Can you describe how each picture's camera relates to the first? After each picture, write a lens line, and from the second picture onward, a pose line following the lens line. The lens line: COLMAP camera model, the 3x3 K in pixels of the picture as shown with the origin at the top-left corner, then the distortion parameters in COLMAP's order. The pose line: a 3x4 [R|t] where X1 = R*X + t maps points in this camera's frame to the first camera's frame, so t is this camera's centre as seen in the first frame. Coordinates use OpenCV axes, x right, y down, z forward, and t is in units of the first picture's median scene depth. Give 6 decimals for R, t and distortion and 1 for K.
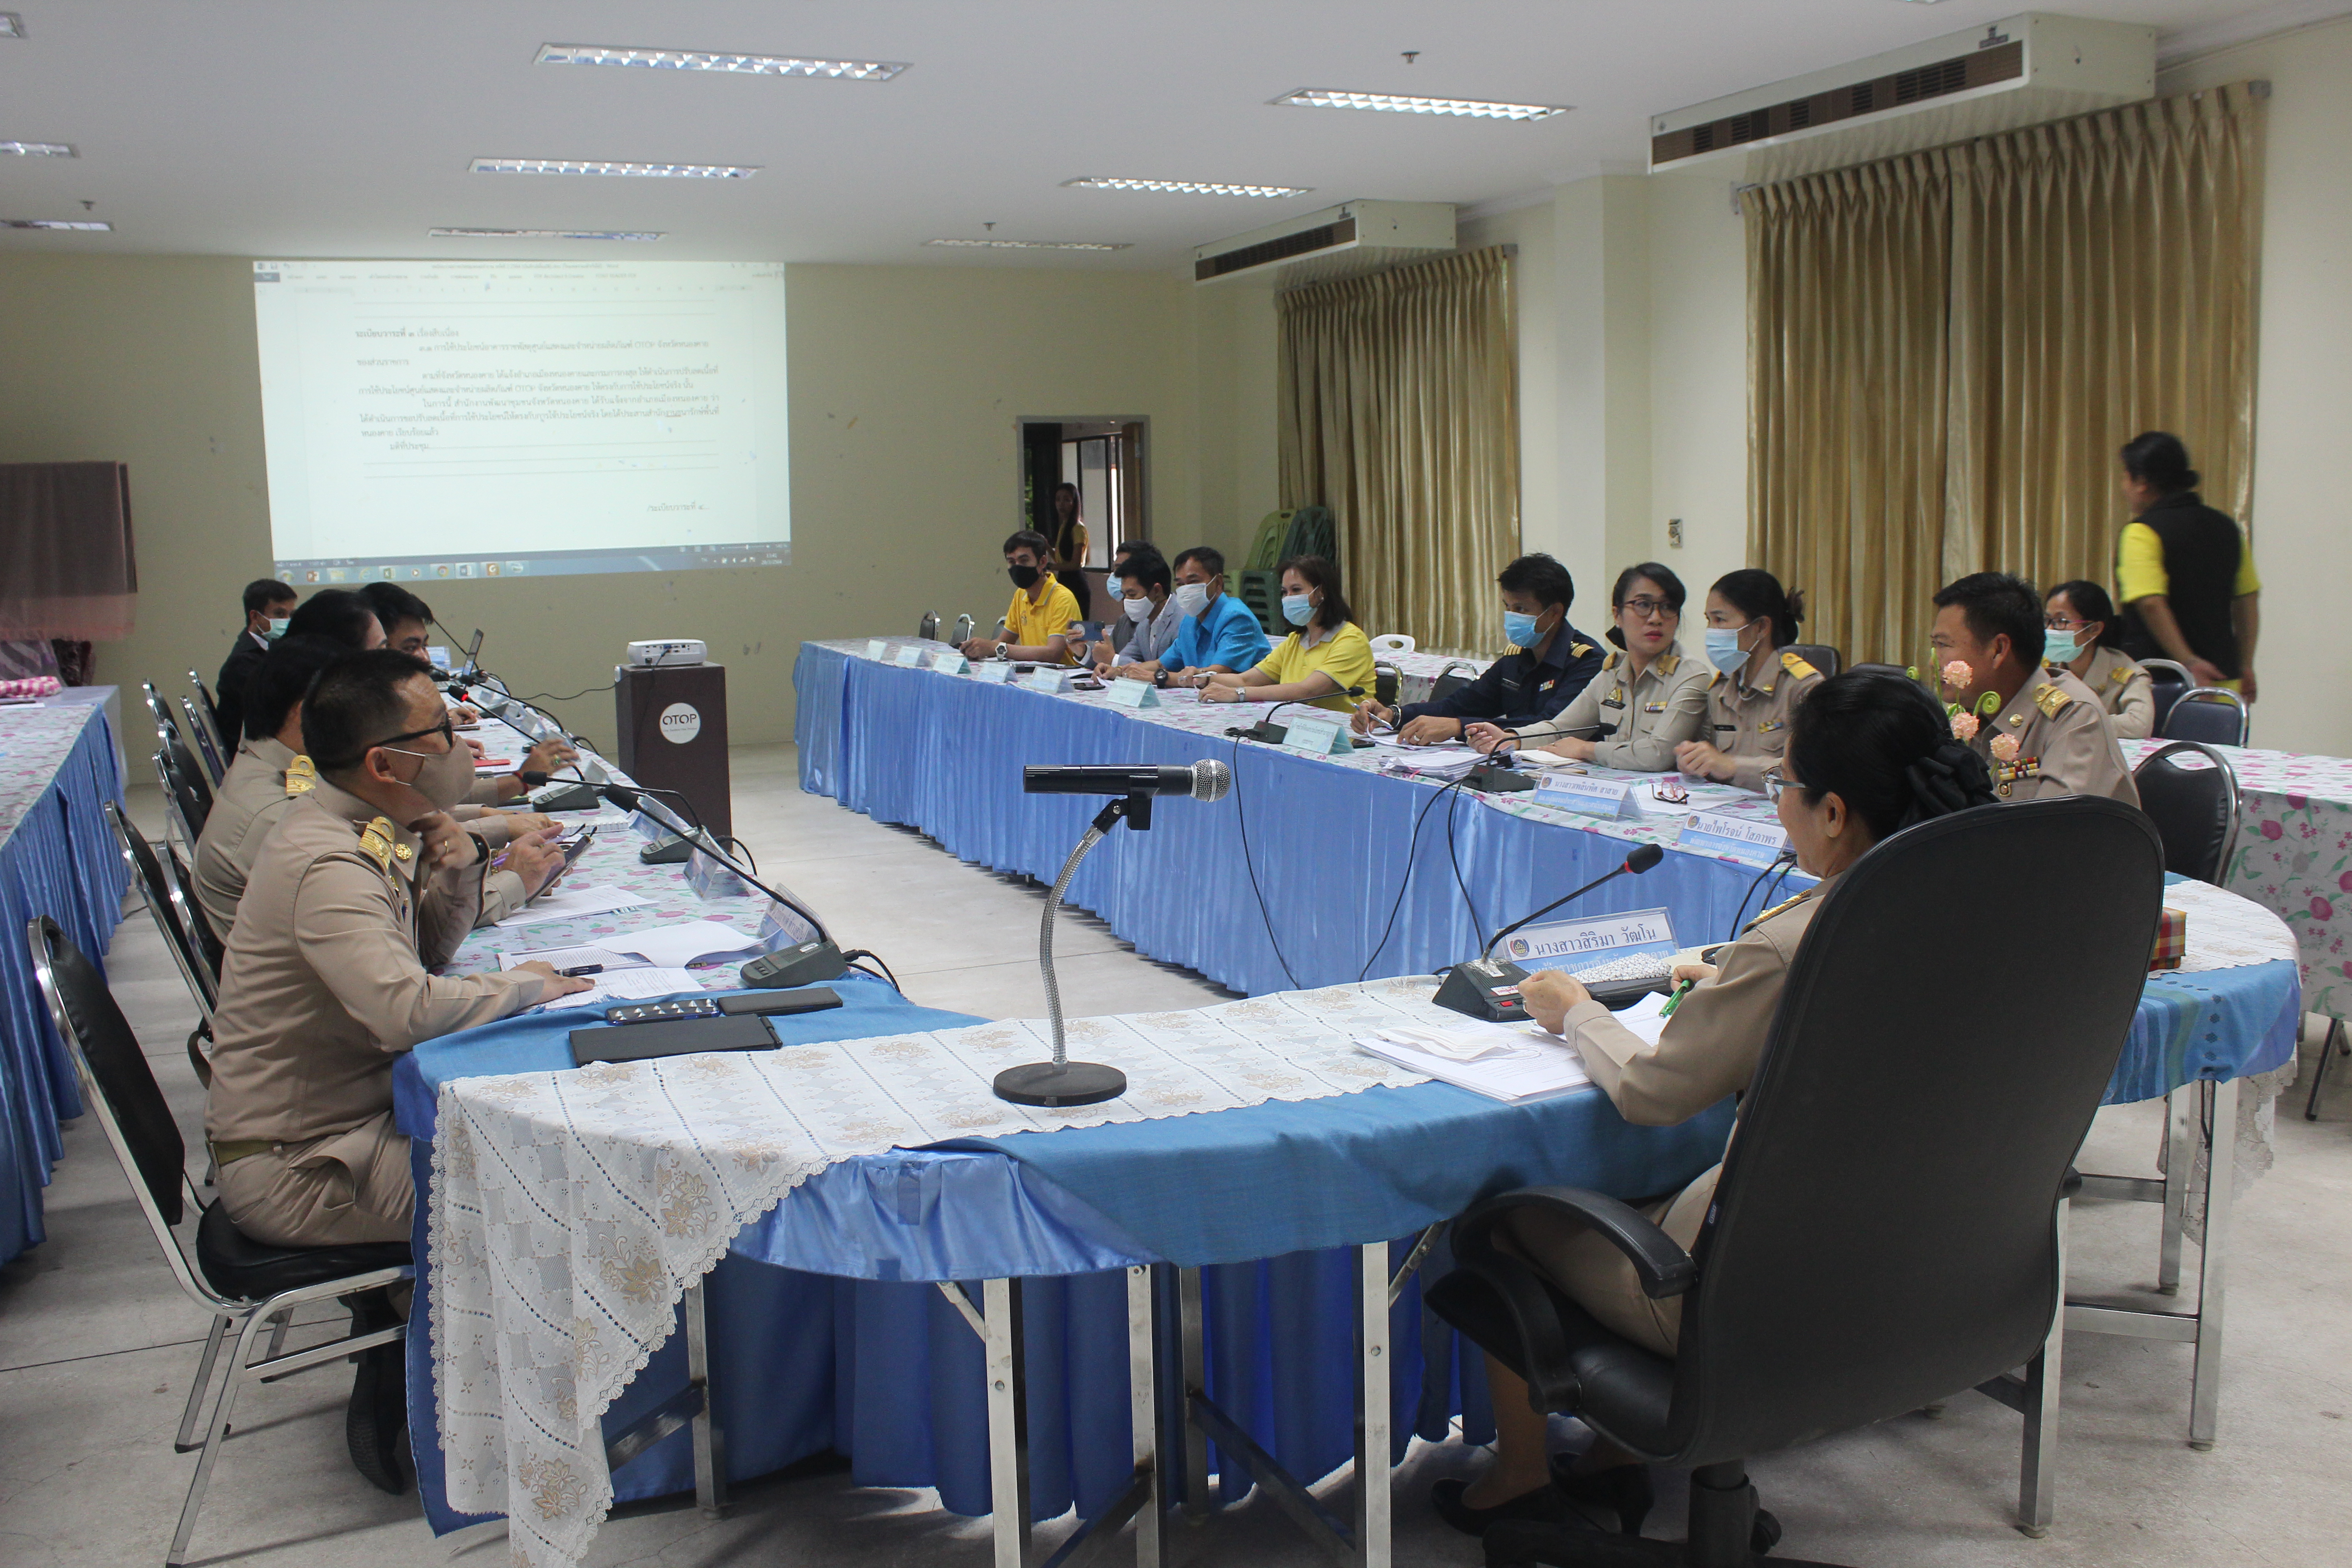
lens RADIAL K [[2002.3, 0, 1176.0], [0, 2002.3, 784.0], [0, 0, 1]] dist [-0.137720, 0.117446]
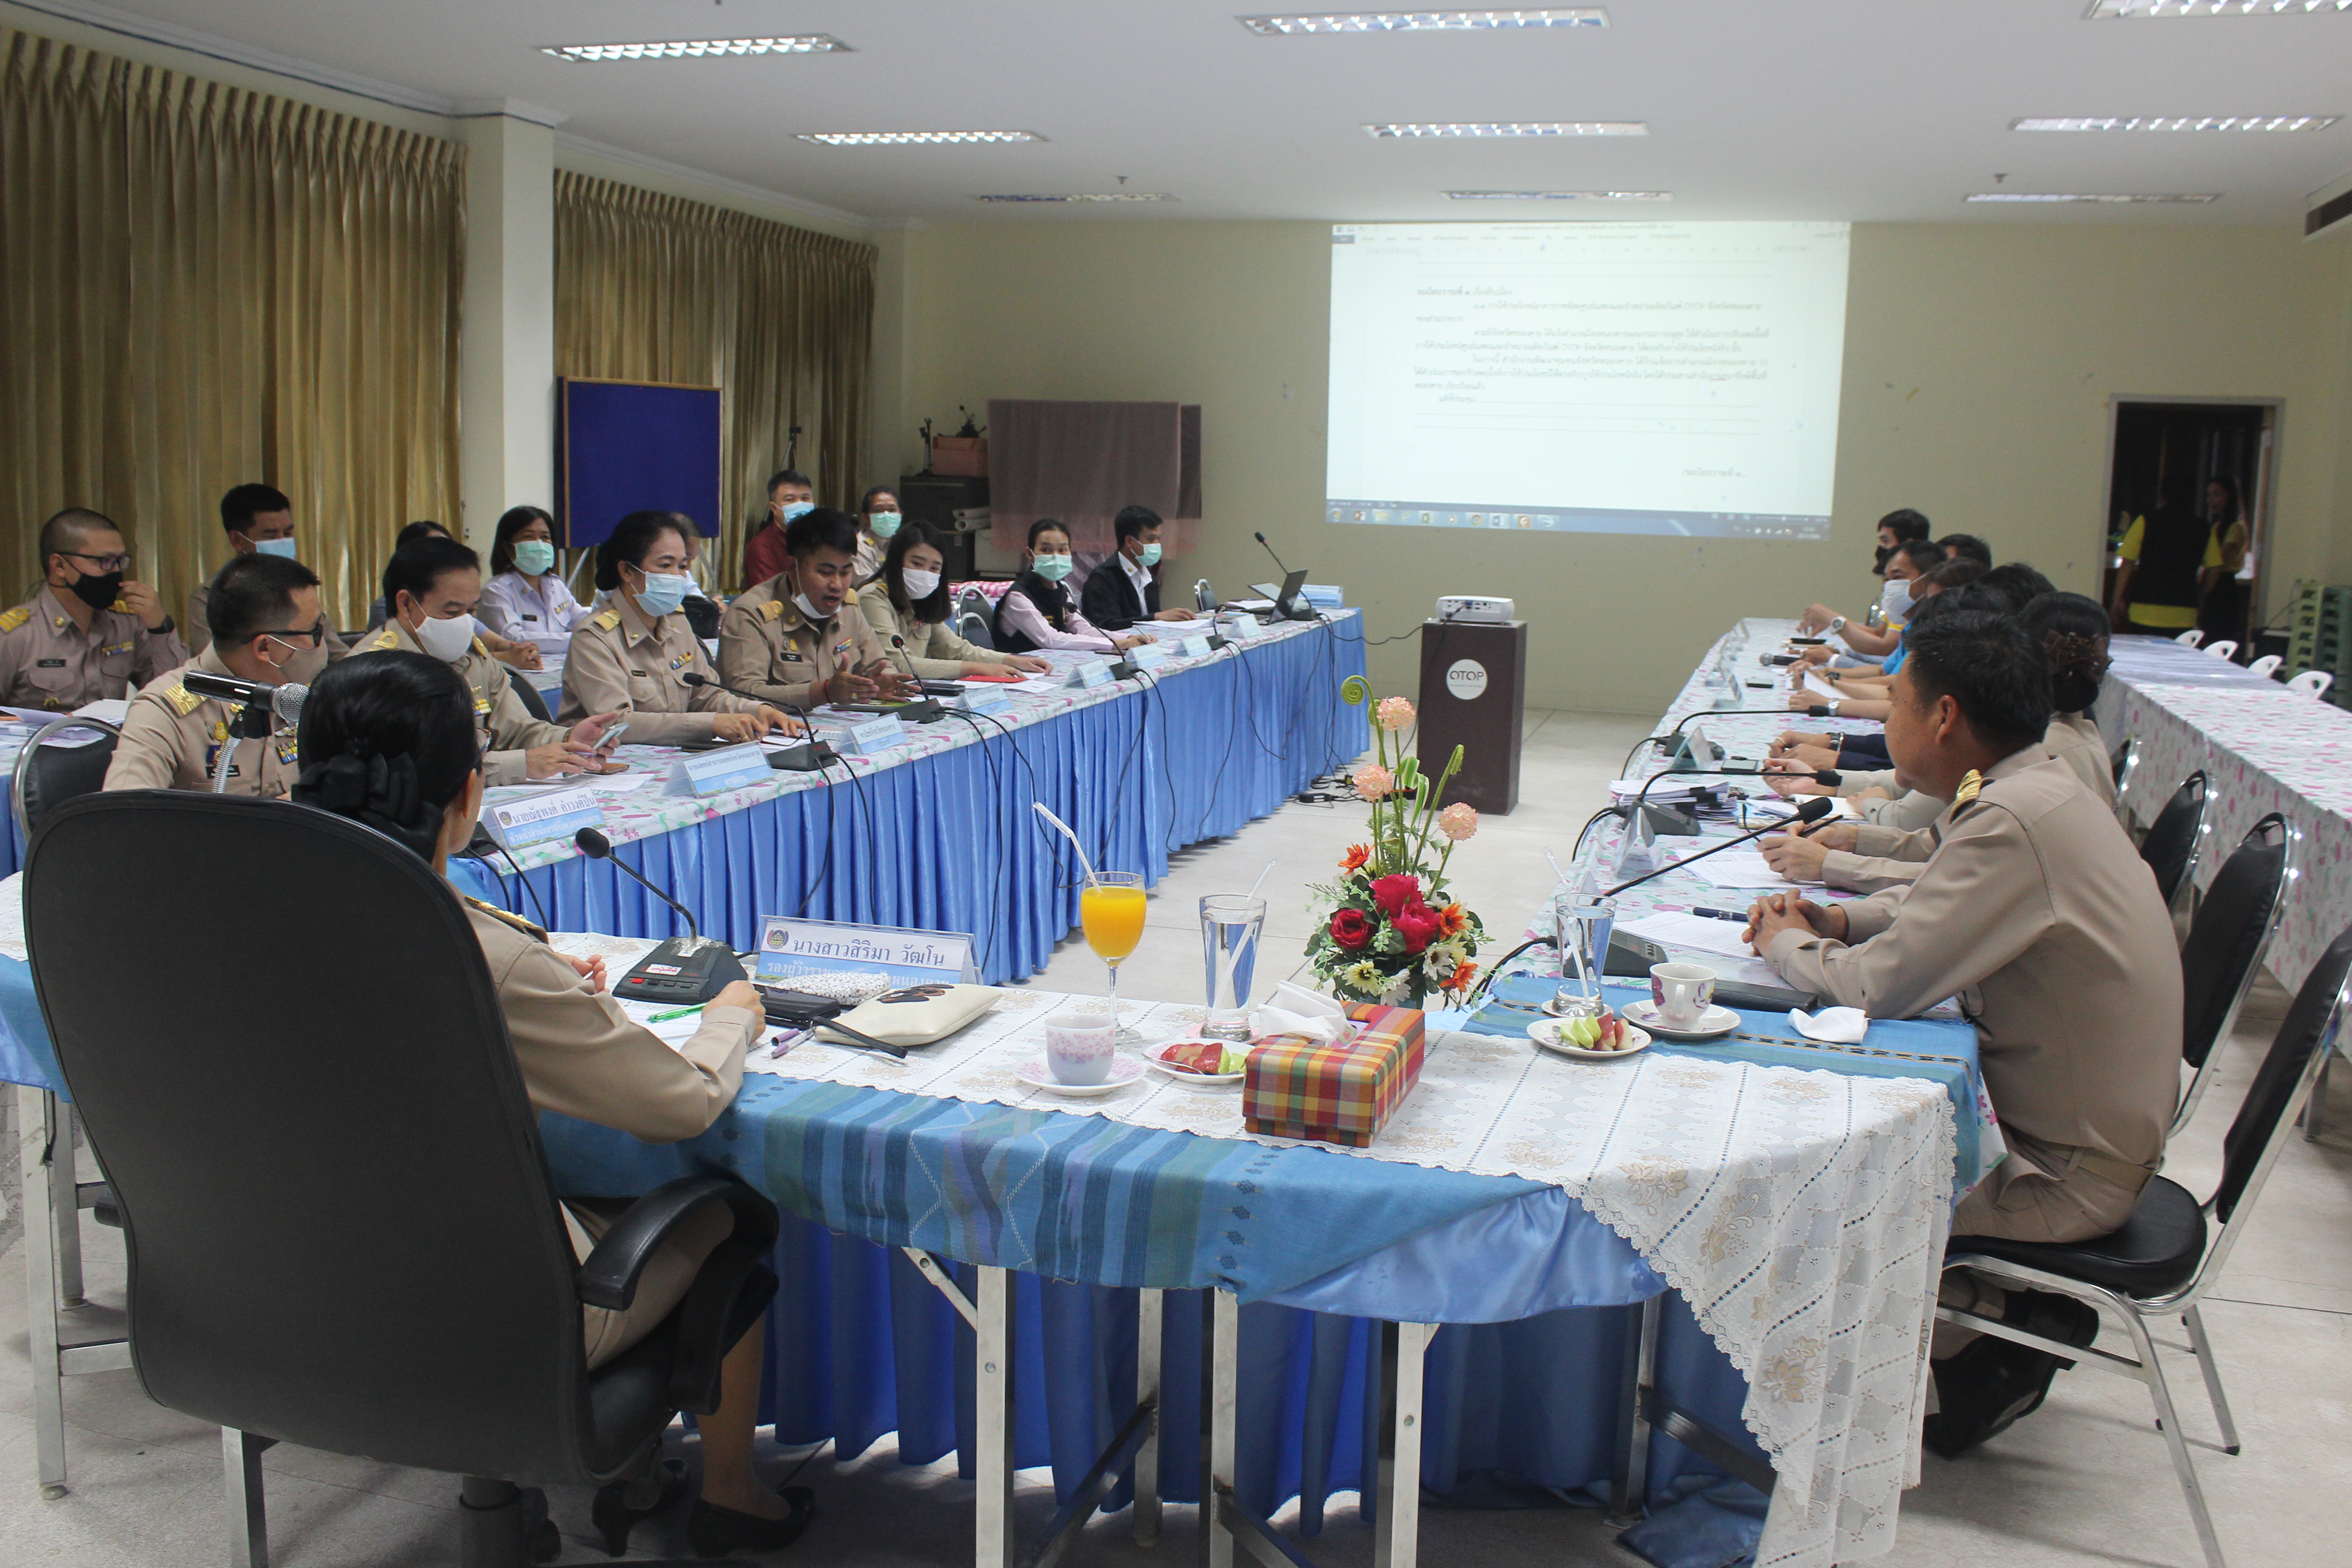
lens RADIAL K [[2002.3, 0, 1176.0], [0, 2002.3, 784.0], [0, 0, 1]] dist [-0.137720, 0.117446]
pose [[0.774250, 0.138692, -0.617496, 0.178557], [-0.127842, 0.989853, 0.062030, -0.014633], [0.619833, 0.030915, 0.784124, 0.076040]]
